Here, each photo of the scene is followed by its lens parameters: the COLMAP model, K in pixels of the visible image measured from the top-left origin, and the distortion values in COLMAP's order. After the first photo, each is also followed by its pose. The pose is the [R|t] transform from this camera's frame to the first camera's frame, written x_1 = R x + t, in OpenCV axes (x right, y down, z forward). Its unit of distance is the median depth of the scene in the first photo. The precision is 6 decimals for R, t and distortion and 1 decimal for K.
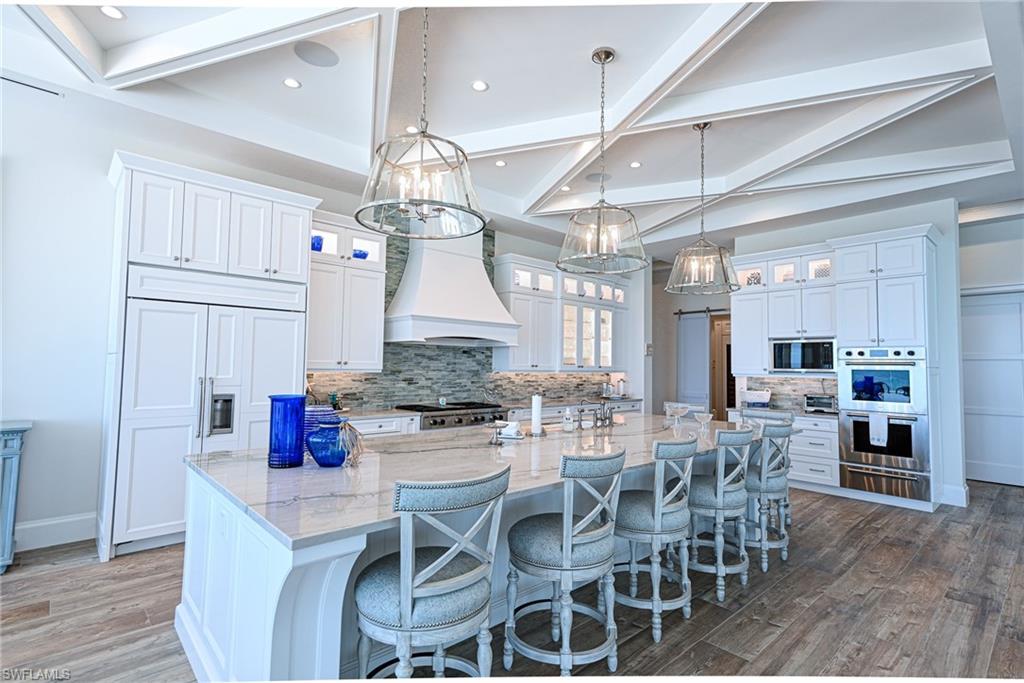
lens RADIAL K [[500.6, 0, 518.3], [0, 500.6, 344.6], [0, 0, 1]] dist [0.027947, -0.000209]
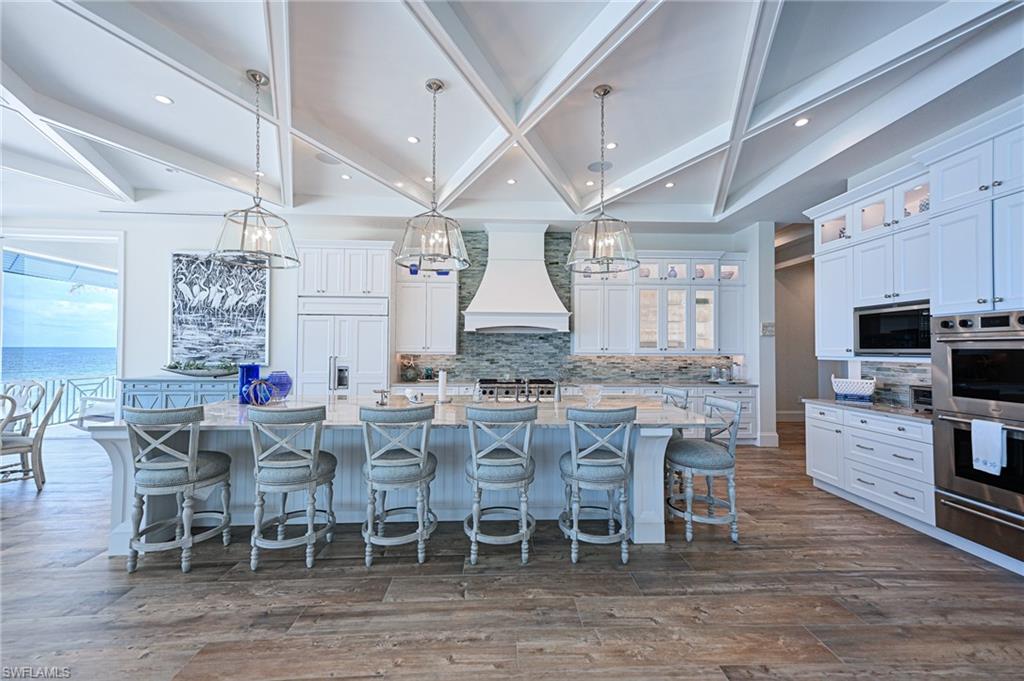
lens RADIAL K [[414.7, 0, 516.0], [0, 414.7, 344.5], [0, 0, 1]] dist [0.020254, 0.000452]
pose [[0.750627, -0.016482, -0.660521, 0.568476], [0.032762, 0.999388, 0.012294, 0.017731], [0.659914, -0.030869, 0.750707, 0.219836]]
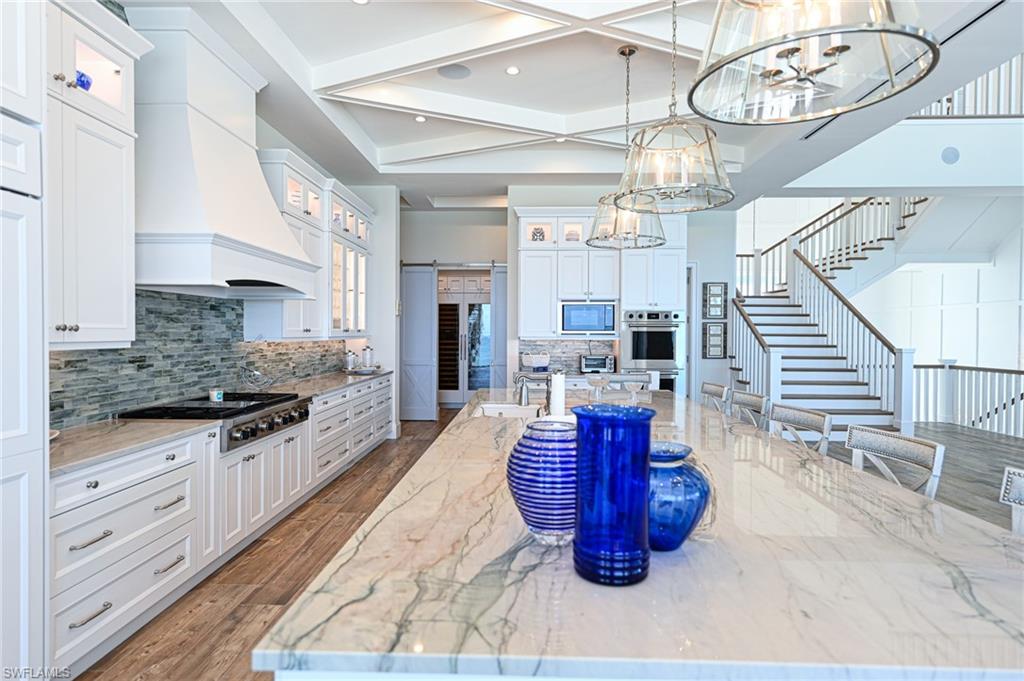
lens RADIAL K [[579.6, 0, 505.7], [0, 579.6, 342.7], [0, 0, 1]] dist [0.017048, -0.000757]
pose [[0.696367, -0.024436, 0.717270, -0.389164], [-0.026018, 0.997904, 0.059257, 0.007778], [-0.717214, -0.059926, 0.694271, 0.325646]]
